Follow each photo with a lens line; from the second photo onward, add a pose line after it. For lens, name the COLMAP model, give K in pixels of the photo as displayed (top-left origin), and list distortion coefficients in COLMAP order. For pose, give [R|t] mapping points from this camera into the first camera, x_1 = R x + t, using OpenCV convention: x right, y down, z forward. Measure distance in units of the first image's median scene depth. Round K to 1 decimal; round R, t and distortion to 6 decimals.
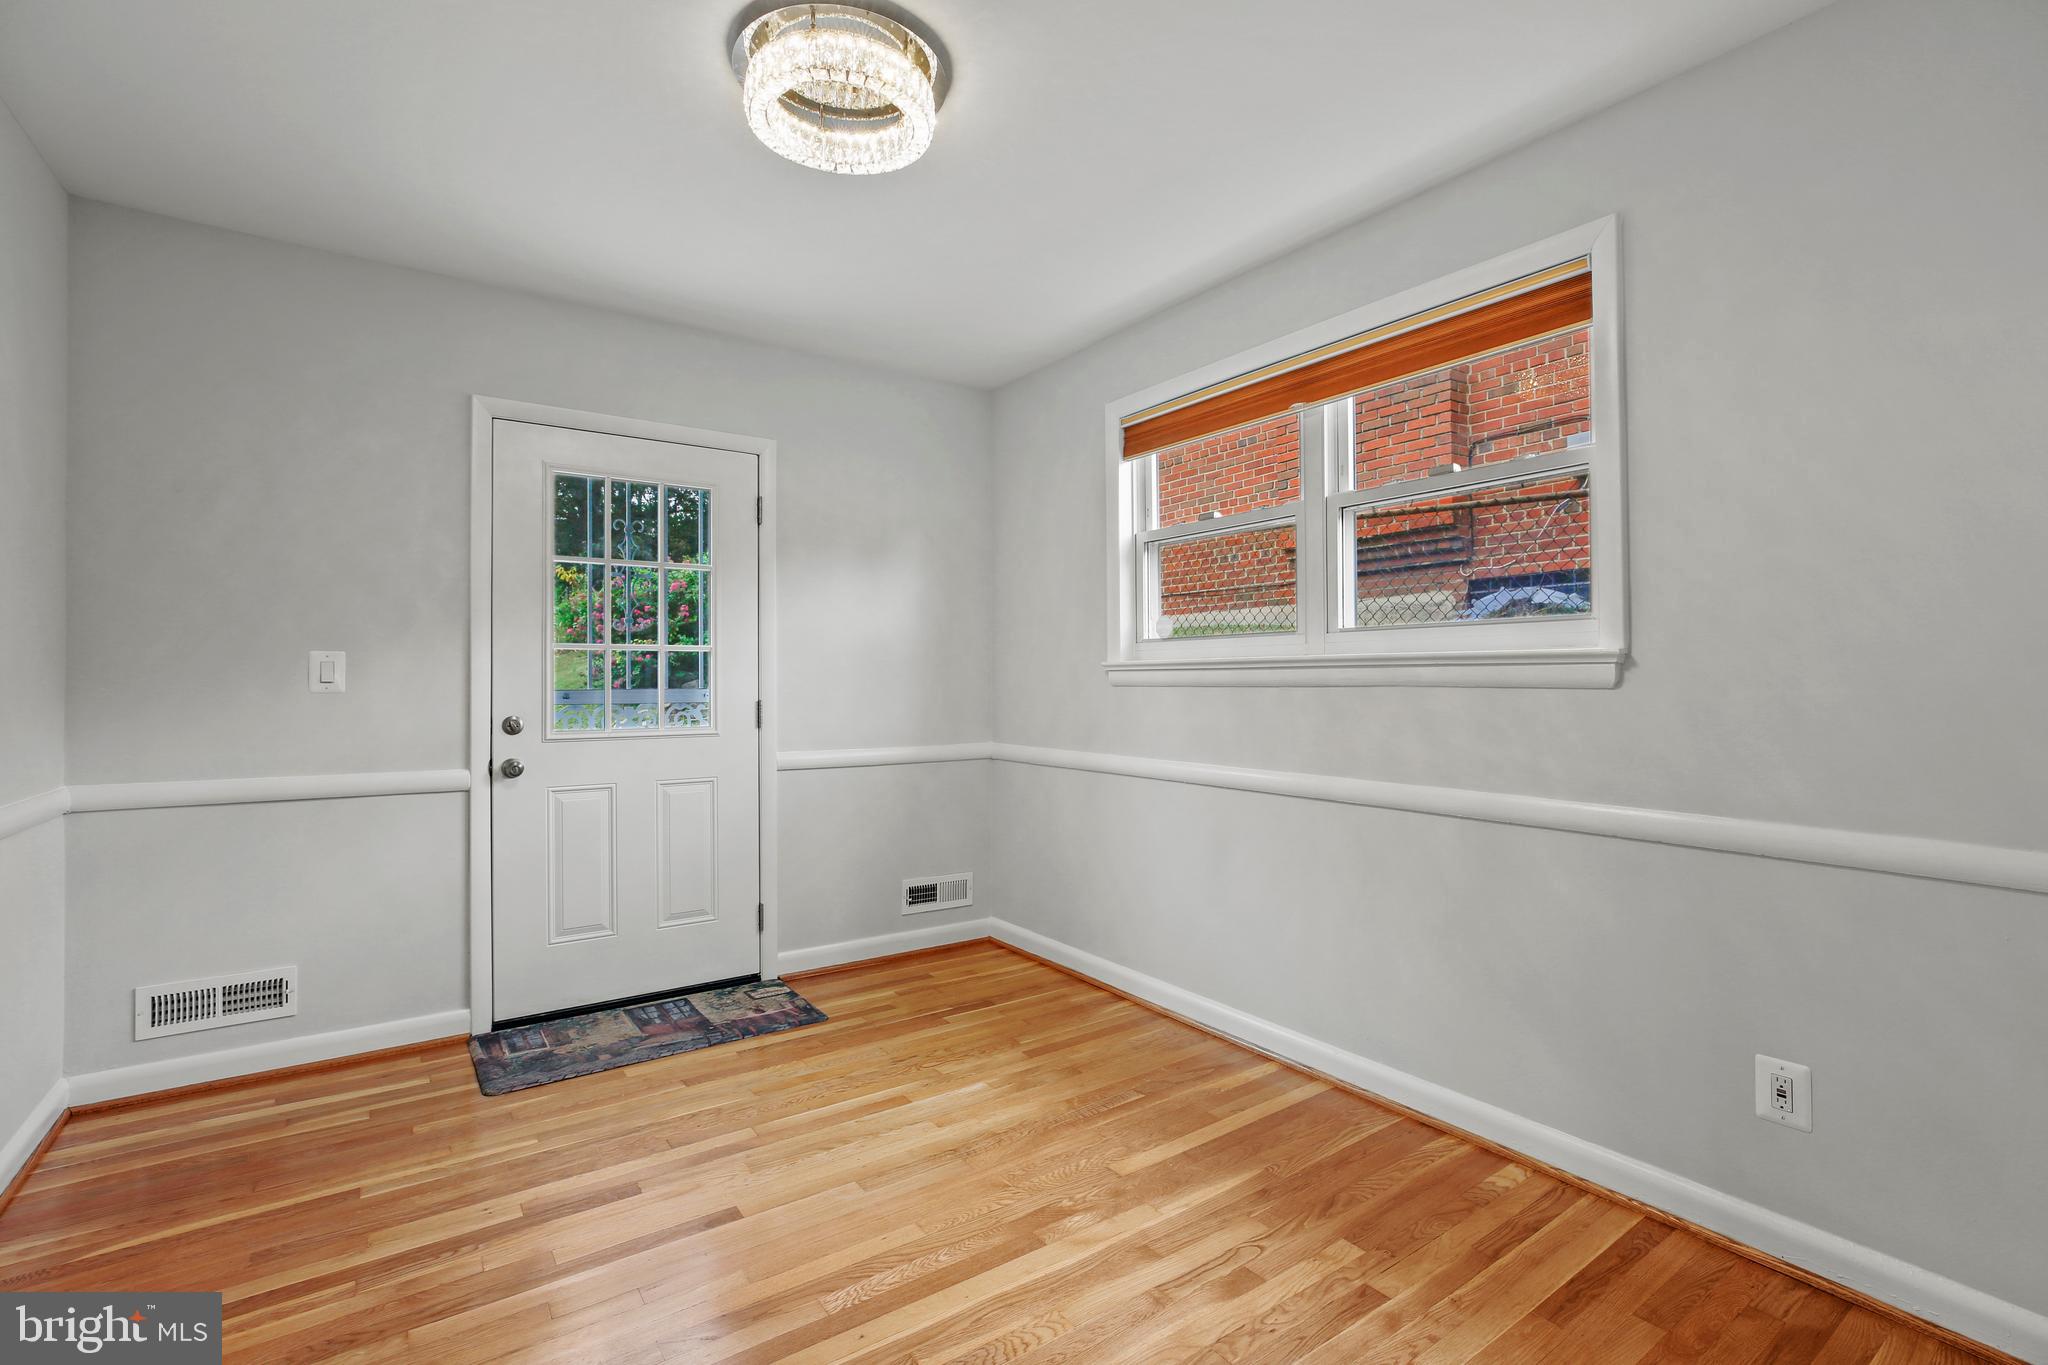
lens RADIAL K [[919.0, 0, 1024.0], [0, 919.0, 687.8], [0, 0, 1]] dist [0.008462, 0.001712]
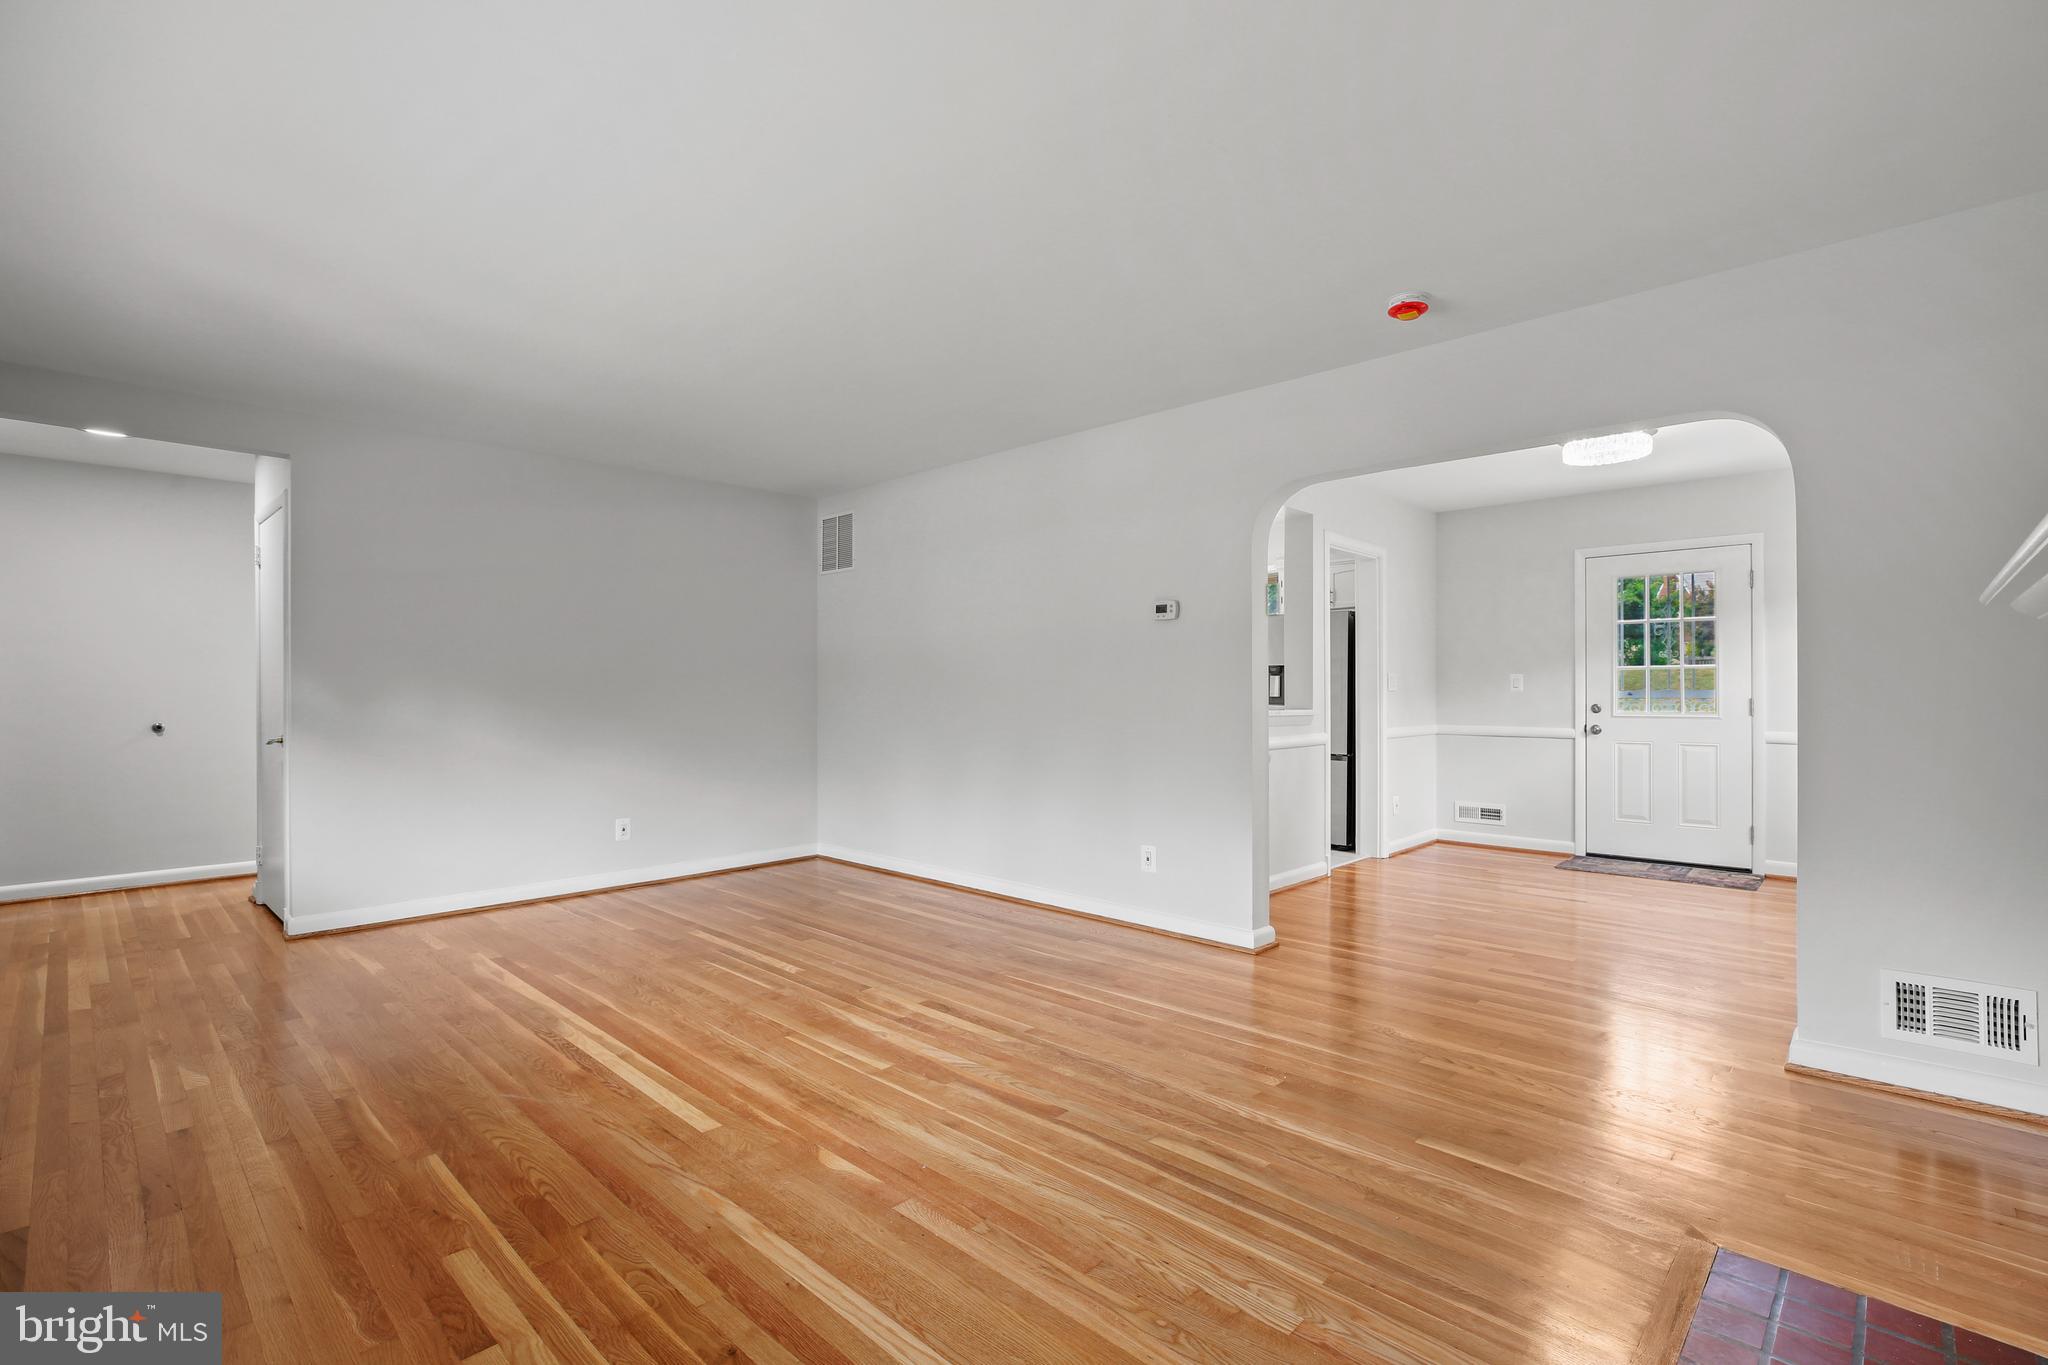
lens RADIAL K [[919.0, 0, 1013.7], [0, 919.0, 690.1], [0, 0, 1]] dist [0.008462, 0.001712]
pose [[0.192167, 0.000299, -0.981362, 1.329701], [-0.001753, 0.999998, -0.000039, 0.003798], [0.981361, 0.001728, 0.192168, -0.718649]]
